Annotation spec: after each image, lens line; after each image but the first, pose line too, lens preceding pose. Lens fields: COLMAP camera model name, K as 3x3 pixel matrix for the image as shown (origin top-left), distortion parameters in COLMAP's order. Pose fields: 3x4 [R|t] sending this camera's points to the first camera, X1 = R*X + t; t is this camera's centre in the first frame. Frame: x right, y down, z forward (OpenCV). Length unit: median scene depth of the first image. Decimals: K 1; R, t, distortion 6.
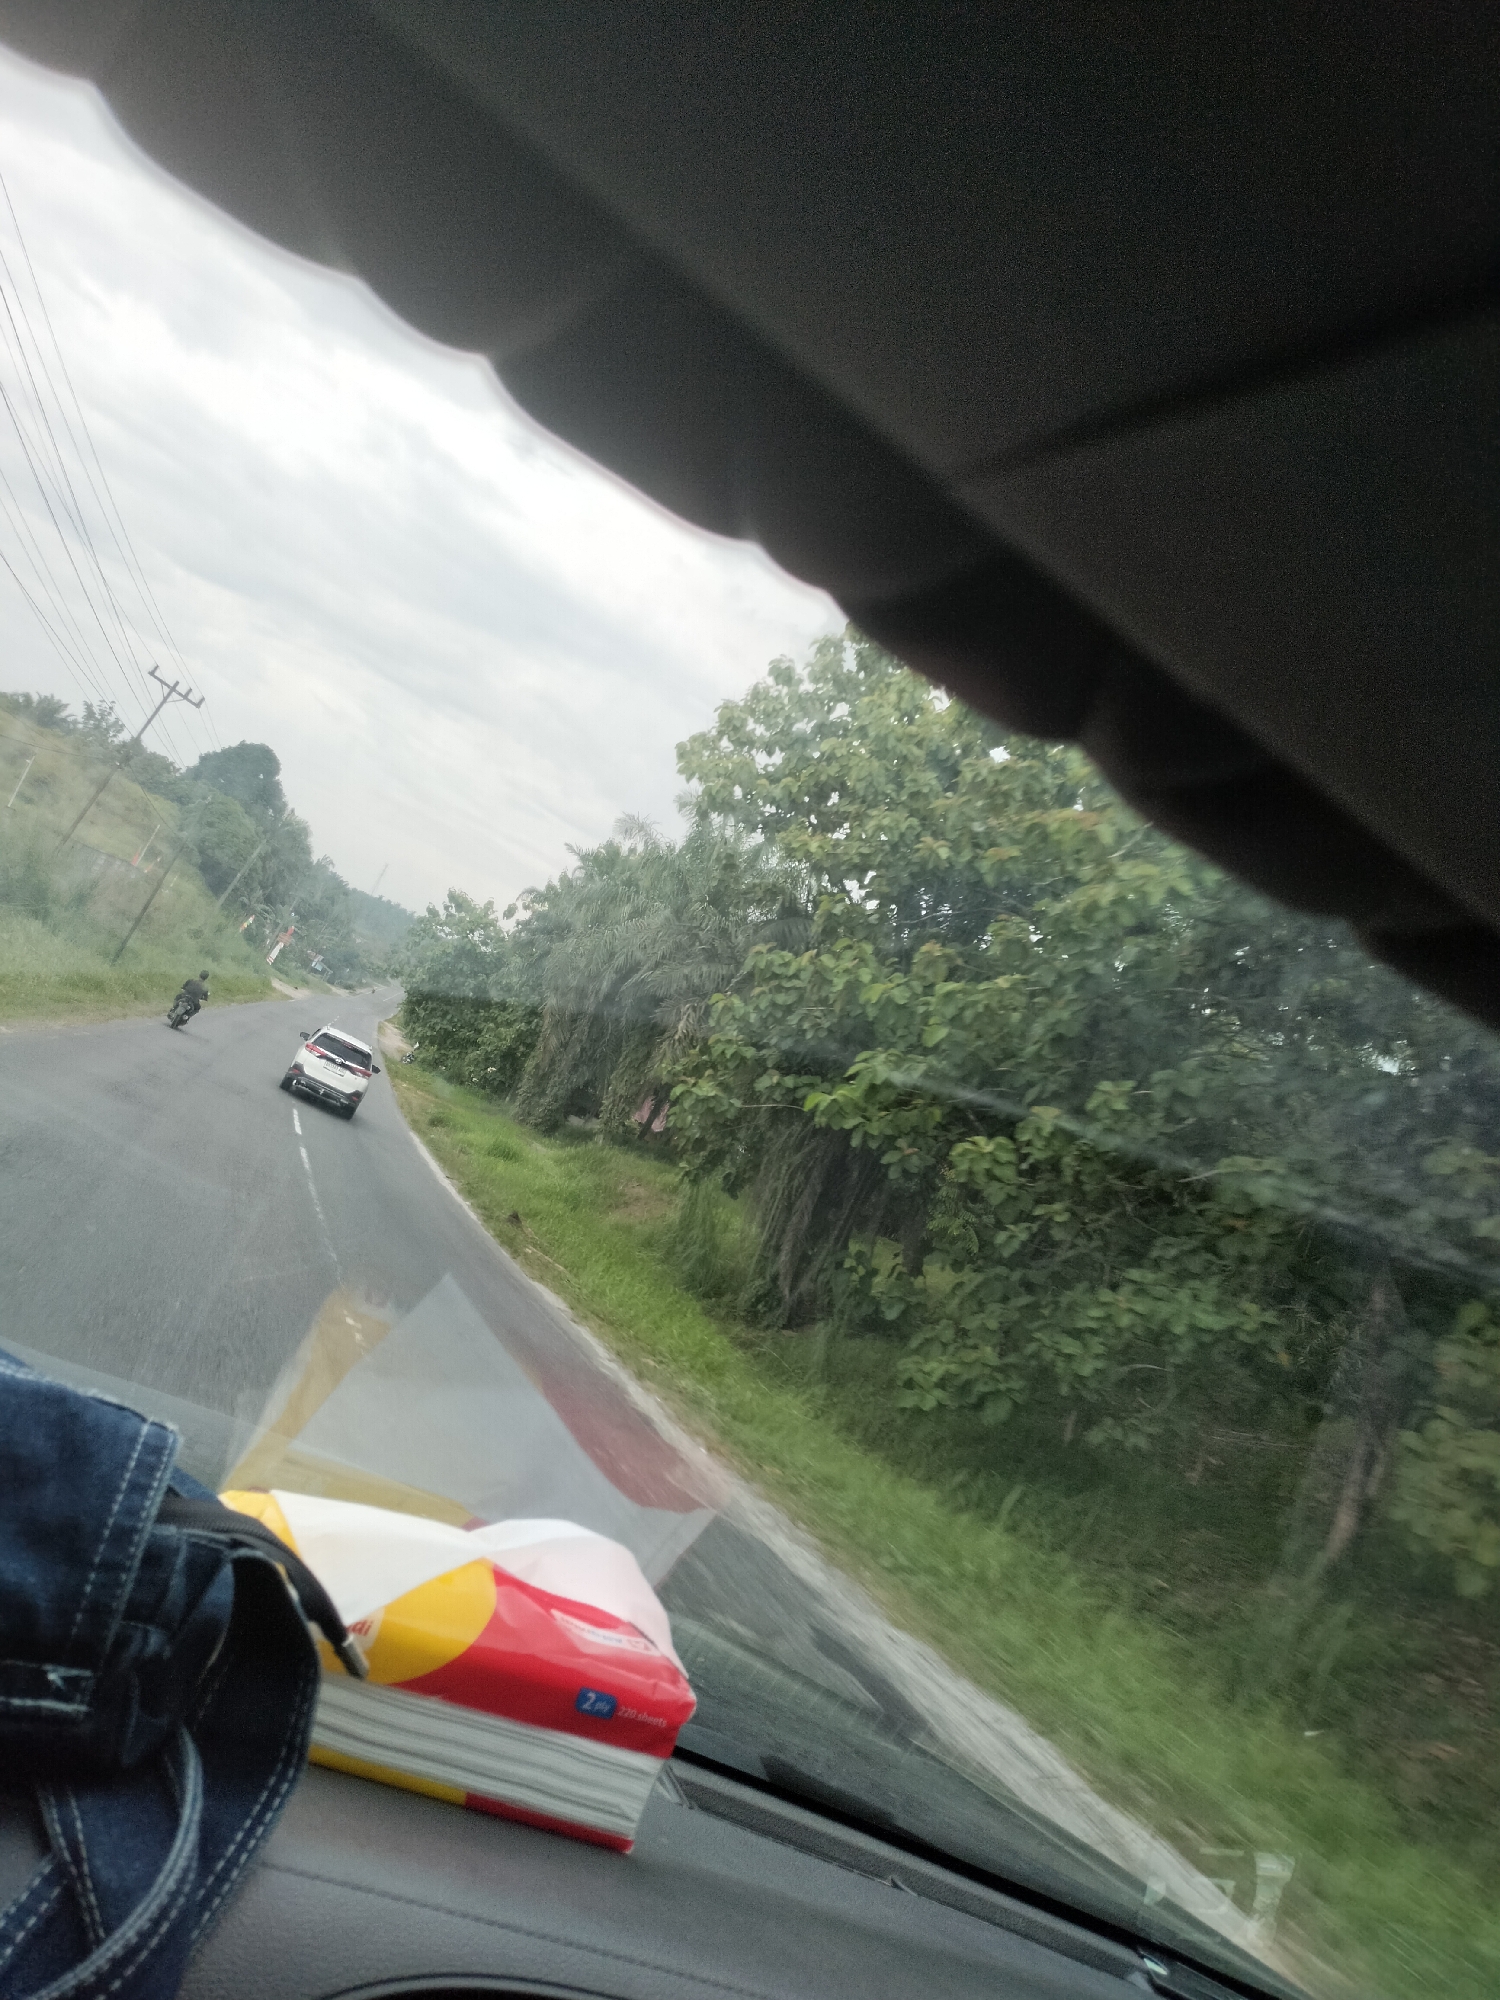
lens RADIAL K [[1500.2, 0, 750.0], [0, 1500.2, 1000.0], [0, 0, 1]] dist [0.032957, -0.044682]
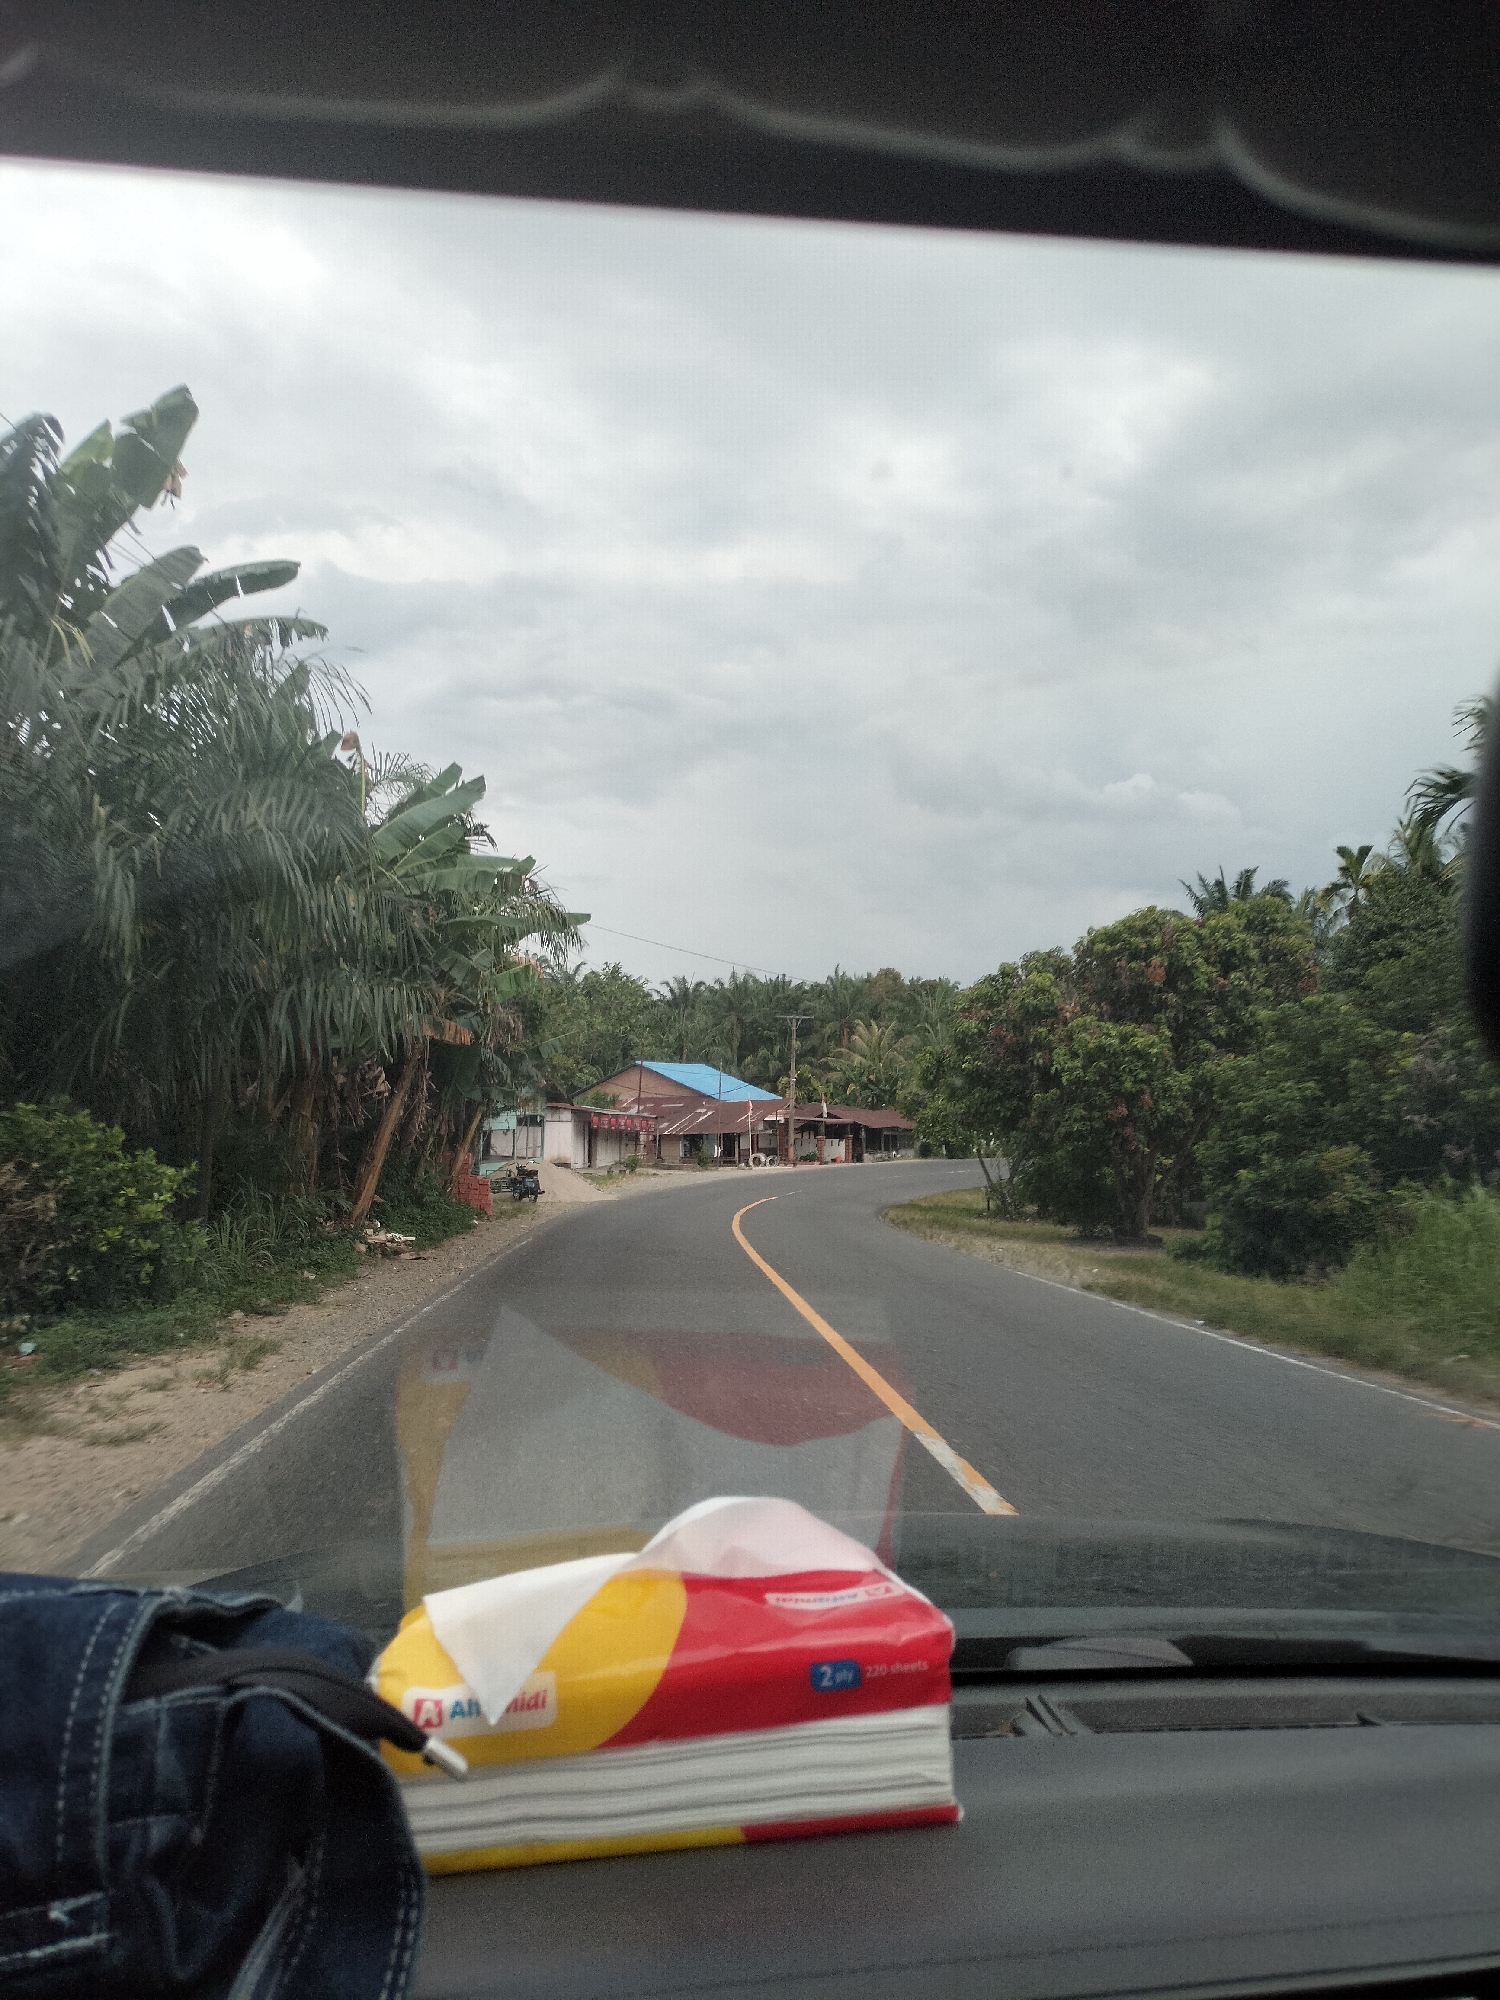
lens RADIAL K [[1500.2, 0, 750.0], [0, 1500.2, 1000.0], [0, 0, 1]] dist [0.032957, -0.044682]
pose [[0.869107, -0.460320, -0.180994, 0.251198], [0.461904, 0.886204, -0.035879, 0.182830], [0.176913, -0.052419, 0.982830, 0.232891]]
